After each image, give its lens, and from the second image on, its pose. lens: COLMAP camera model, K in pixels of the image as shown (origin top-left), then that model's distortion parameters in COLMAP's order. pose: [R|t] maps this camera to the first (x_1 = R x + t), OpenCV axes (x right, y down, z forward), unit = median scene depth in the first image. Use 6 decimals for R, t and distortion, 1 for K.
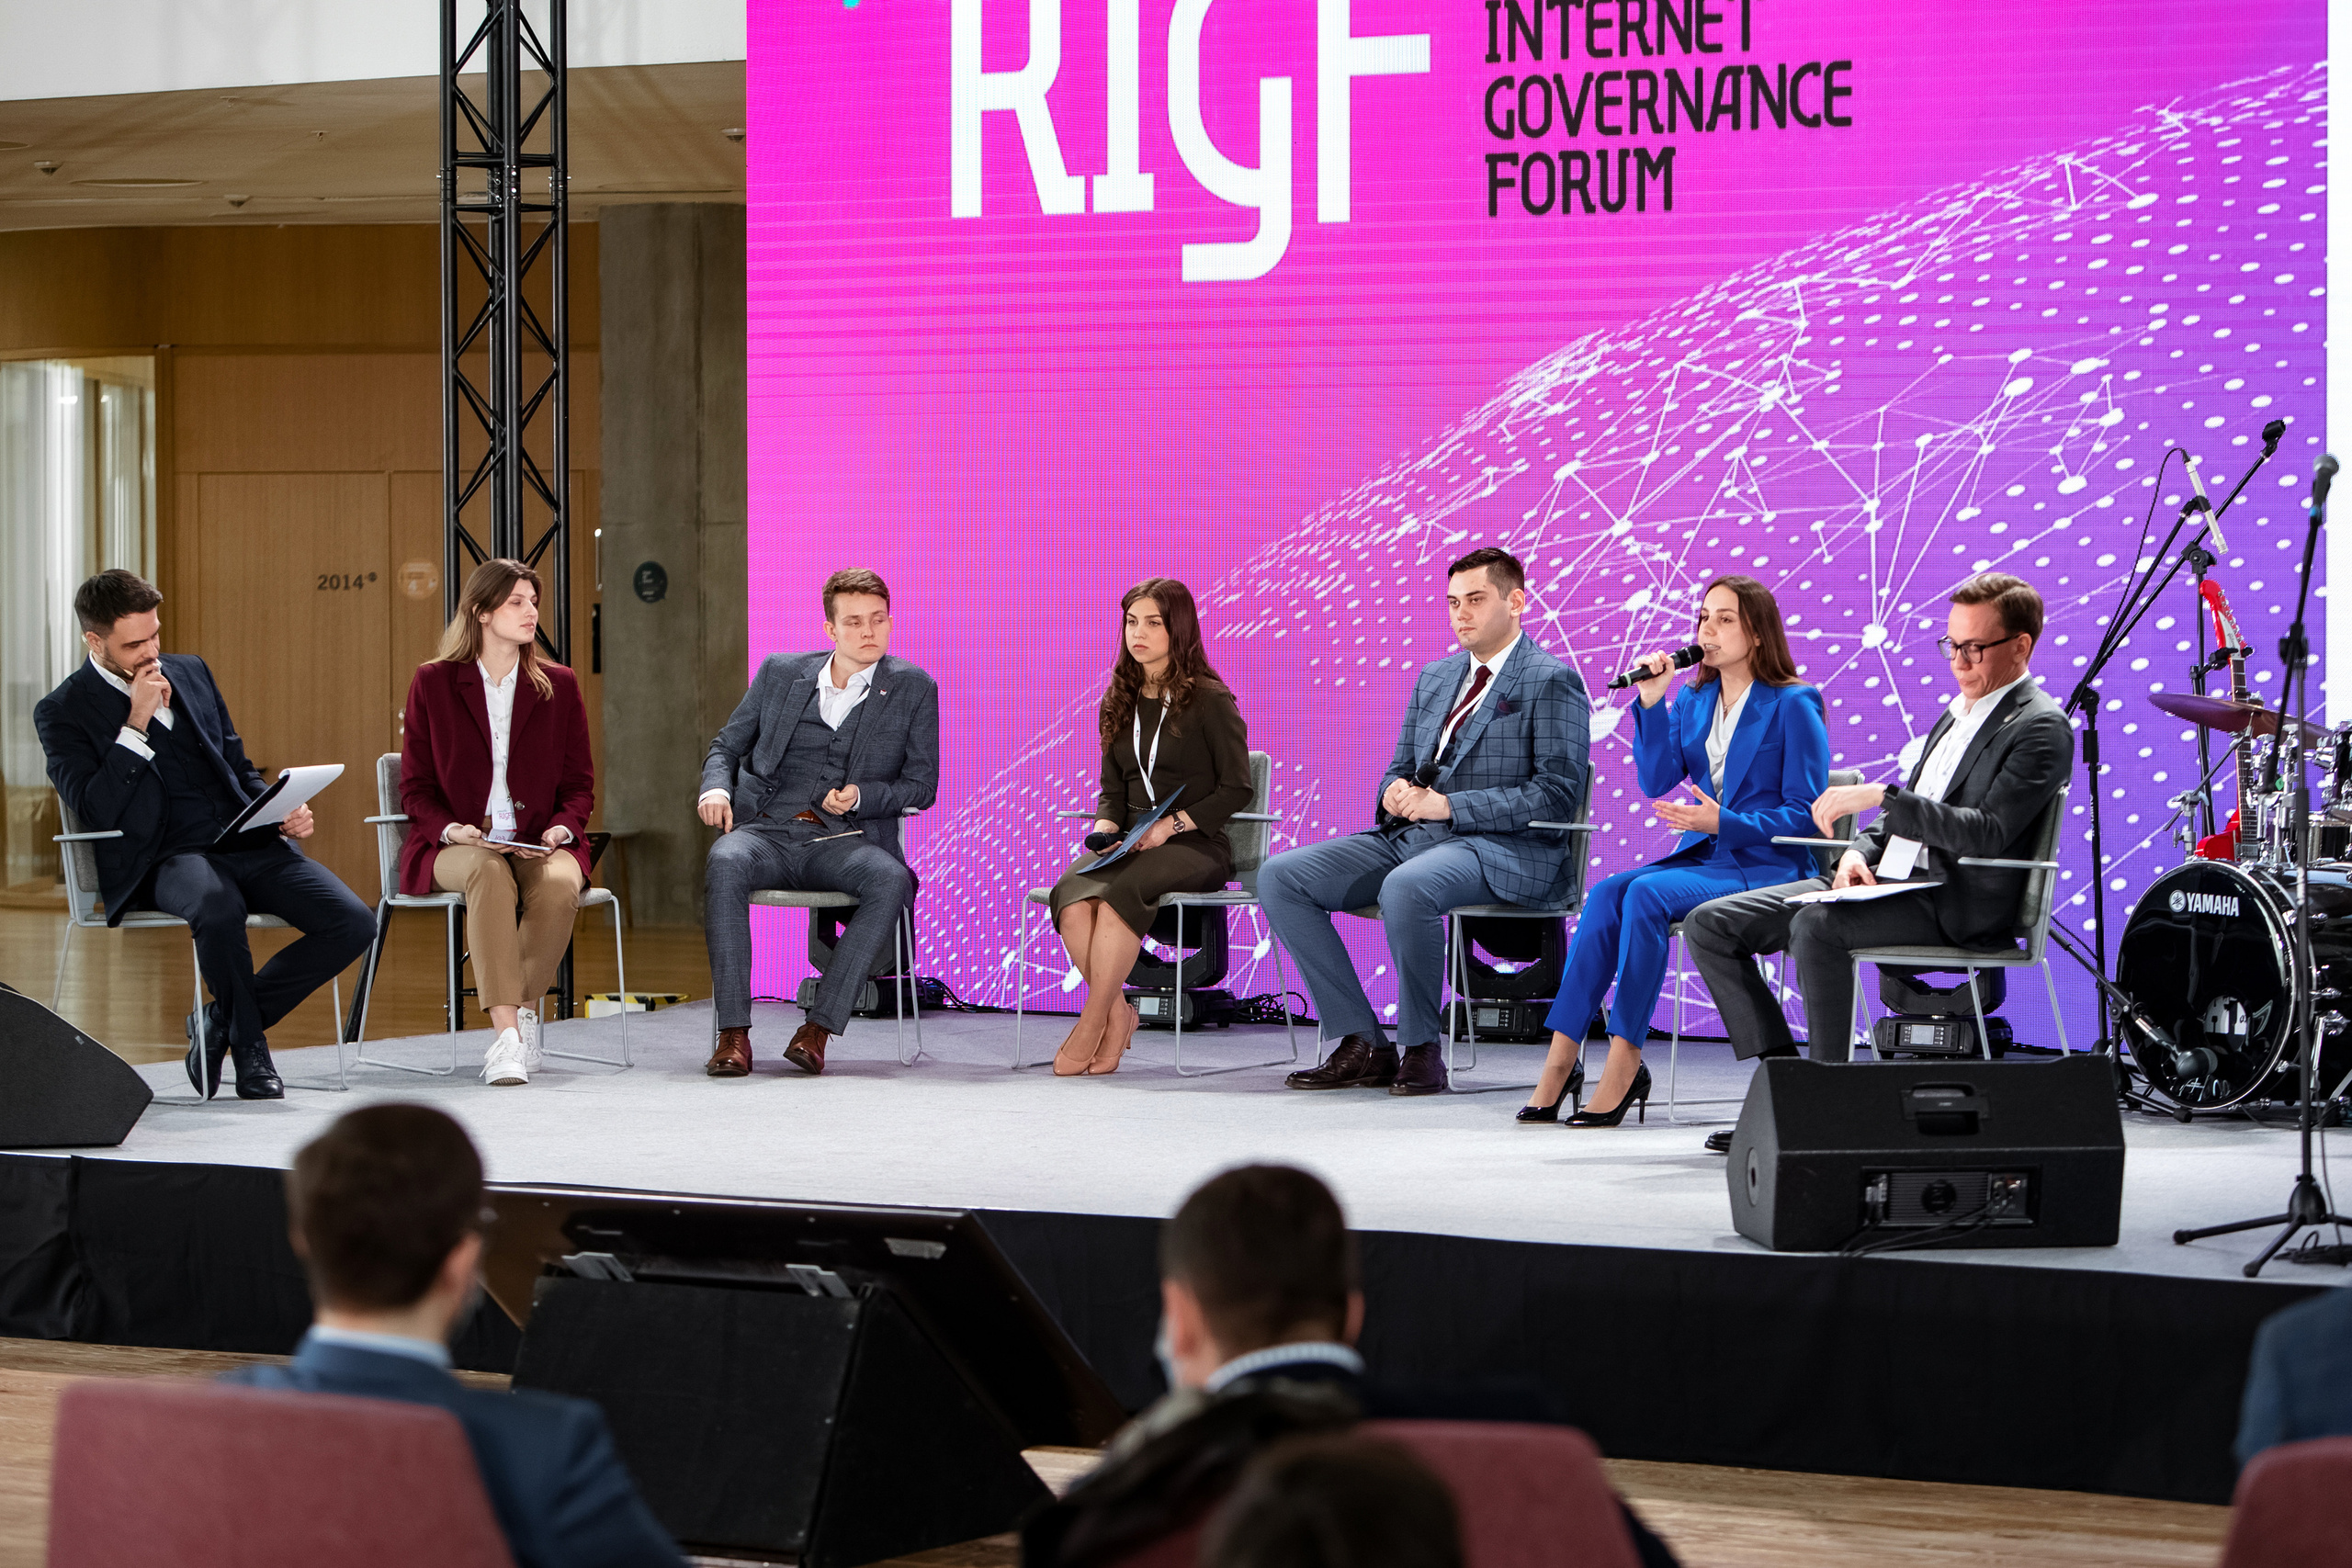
lens RADIAL K [[6758.5, 0, 1177.6], [0, 6758.5, 773.8], [0, 0, 1]] dist [0.066284, 0.000000]
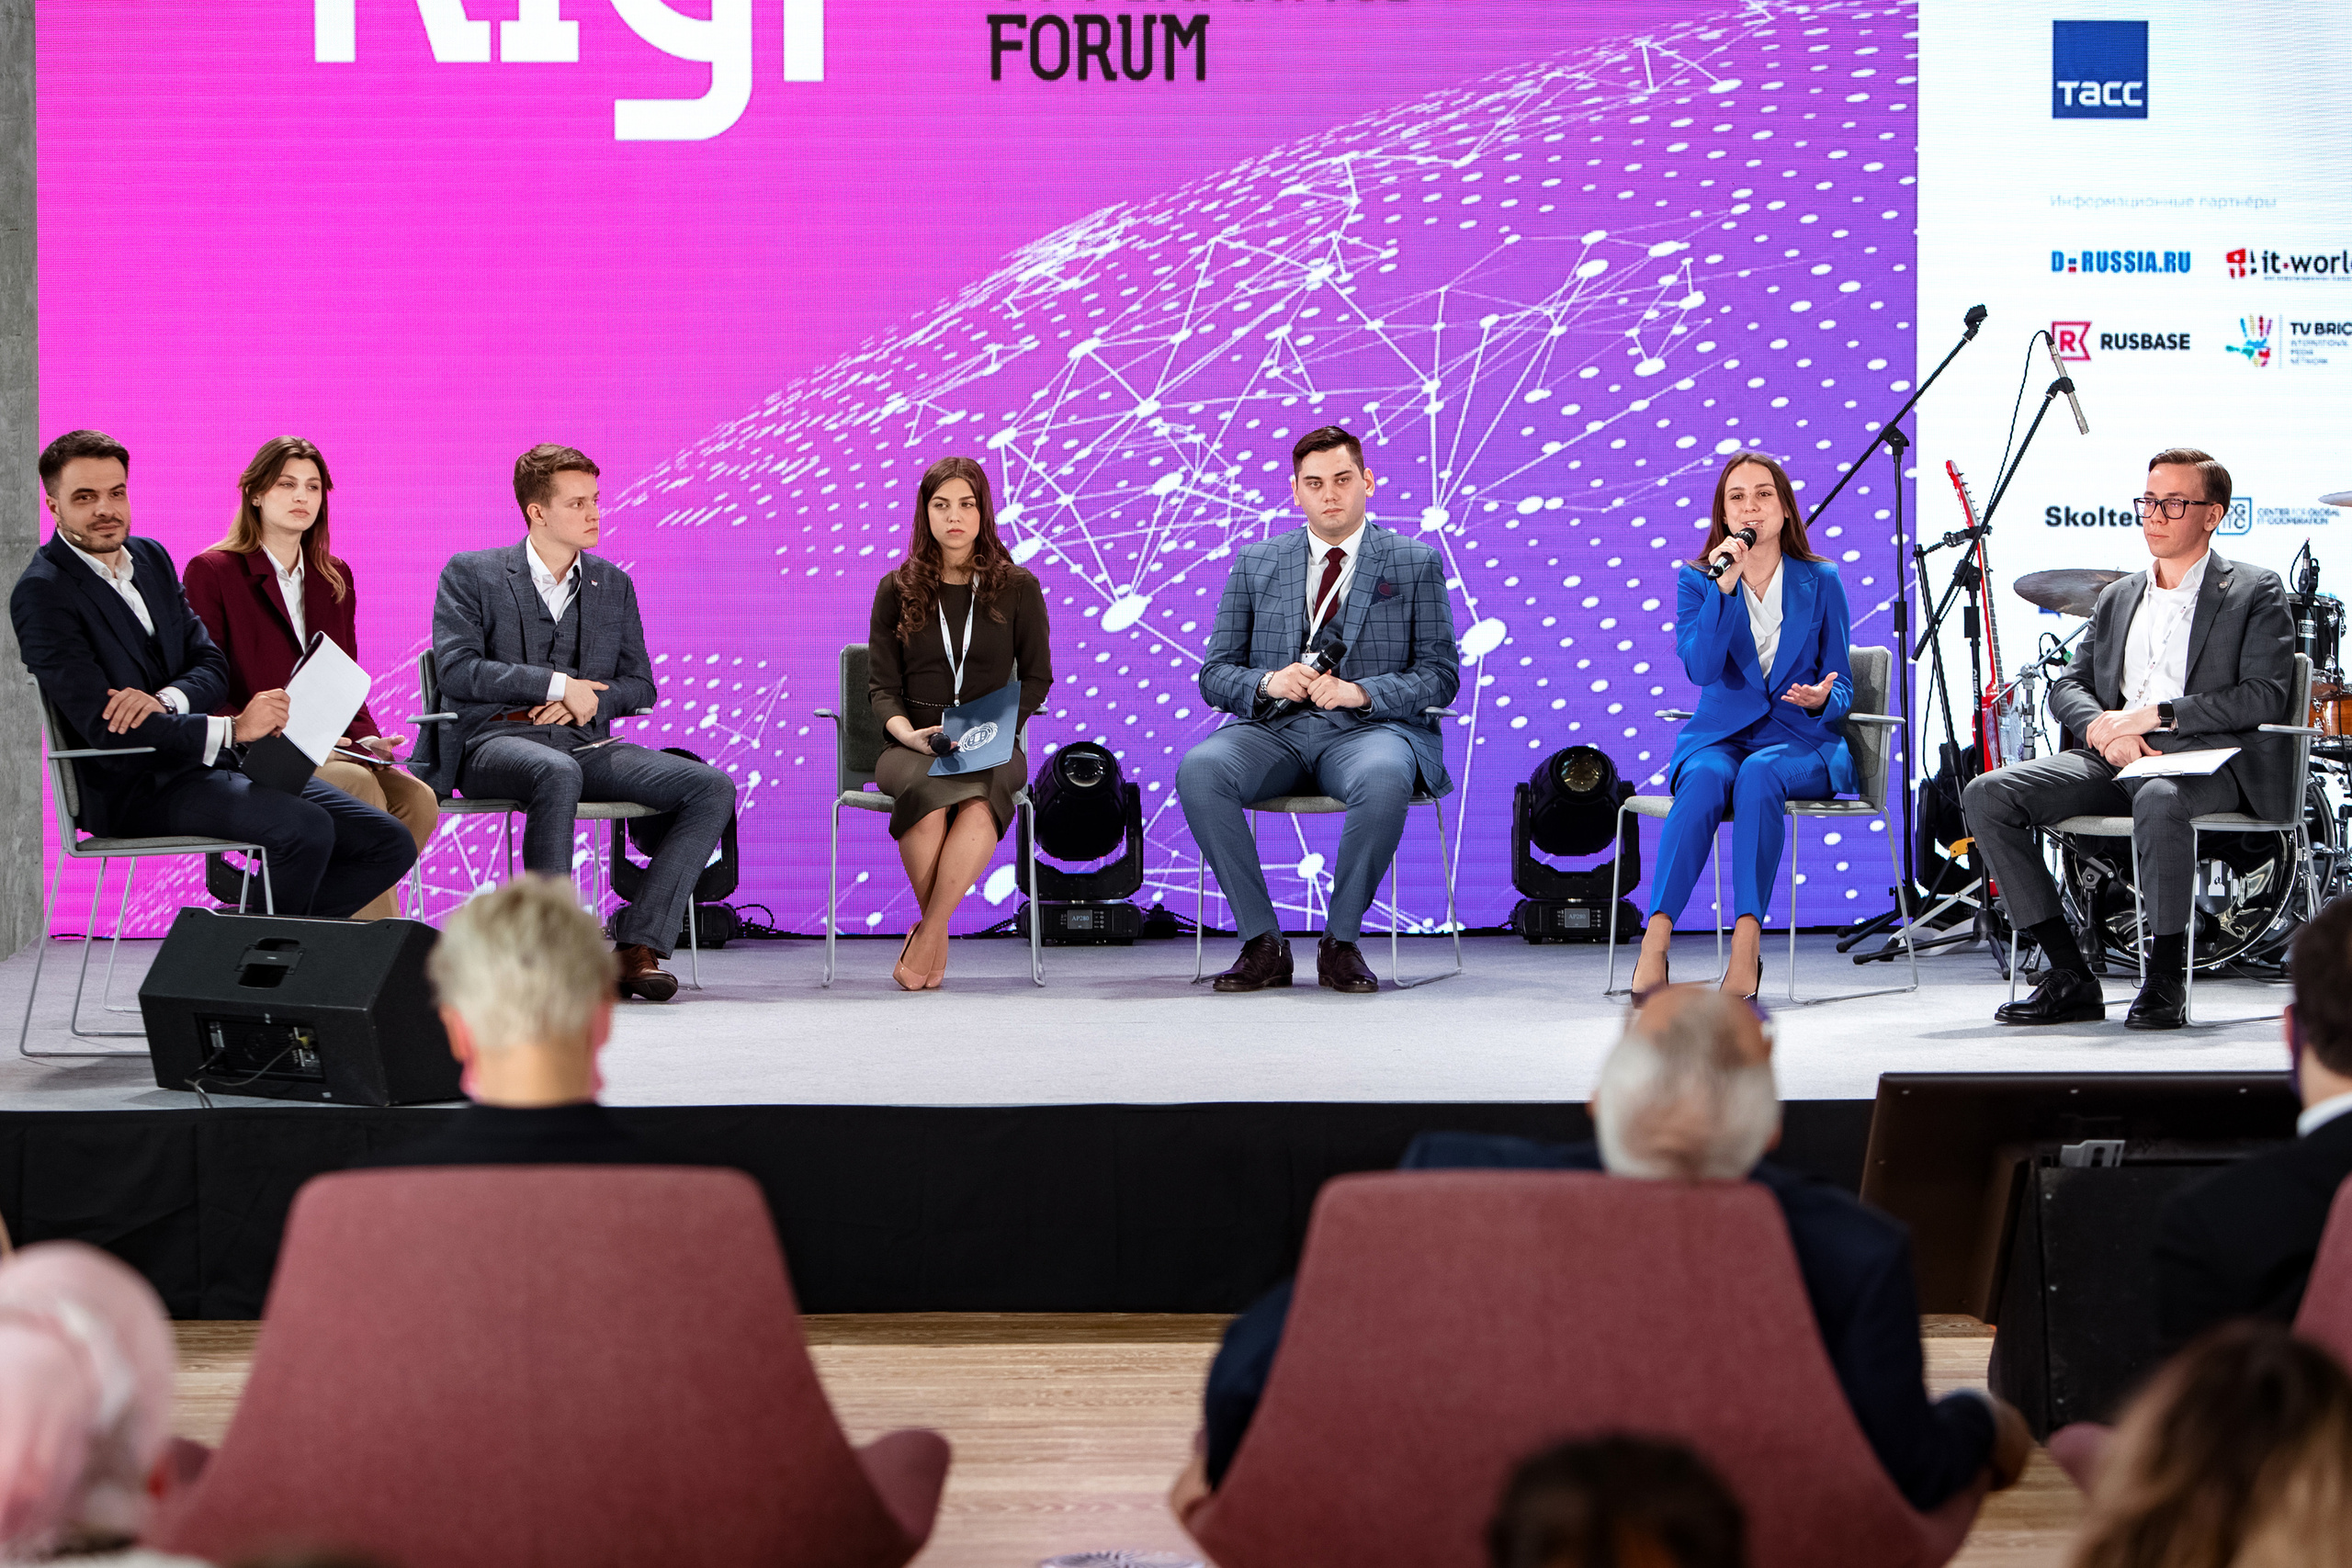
lens RADIAL K [[6758.5, 0, 1186.0], [0, 6758.5, 770.7], [0, 0, 1]] dist [0.066284, 0.000000]
pose [[0.838482, -0.020626, 0.544539, -0.459590], [0.017467, 0.999787, 0.010973, 0.004777], [-0.544649, 0.000311, 0.838664, 0.191022]]
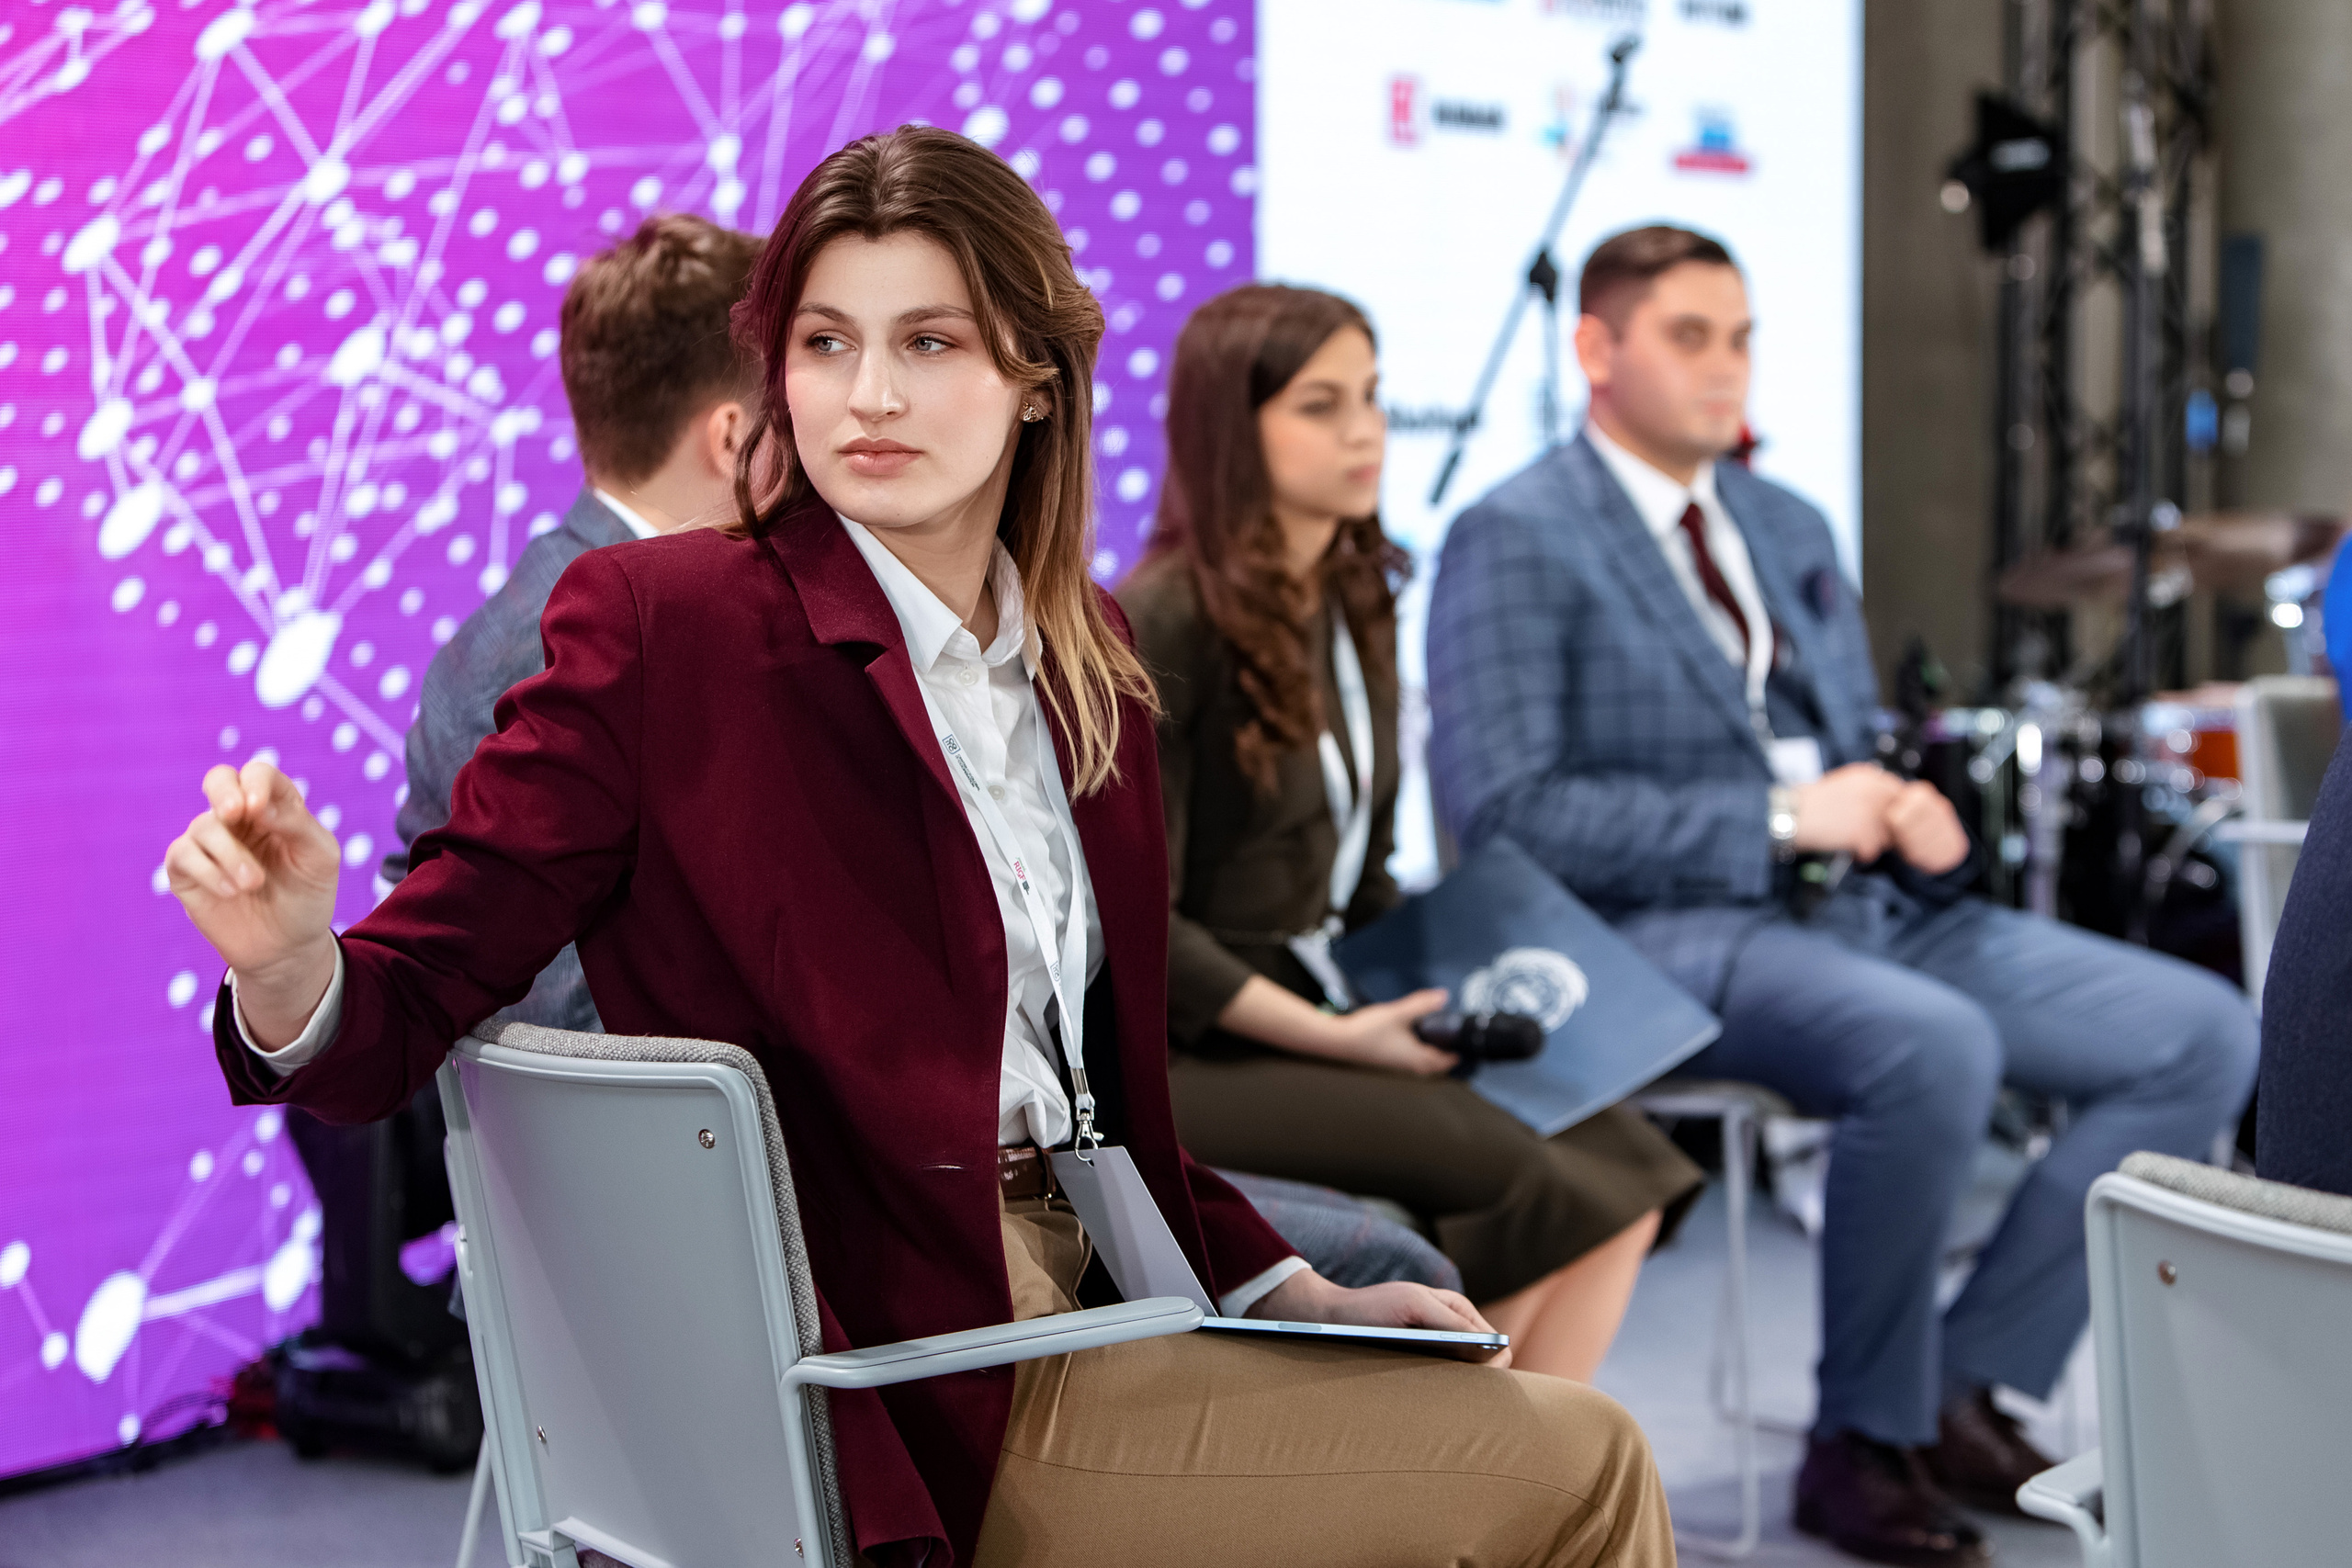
lens RADIAL K [[5547.1, 0, 1180.0], [0, 5547.1, 778.7], [0, 0, 1]] dist [-0.082610, 0.000000]
pose [[0.028009, -0.067499, 0.997326, -0.276693], [0.038237, 0.997060, 0.066407, -0.020545], [-0.998876, 0.036275, 0.030508, 0.947418]]
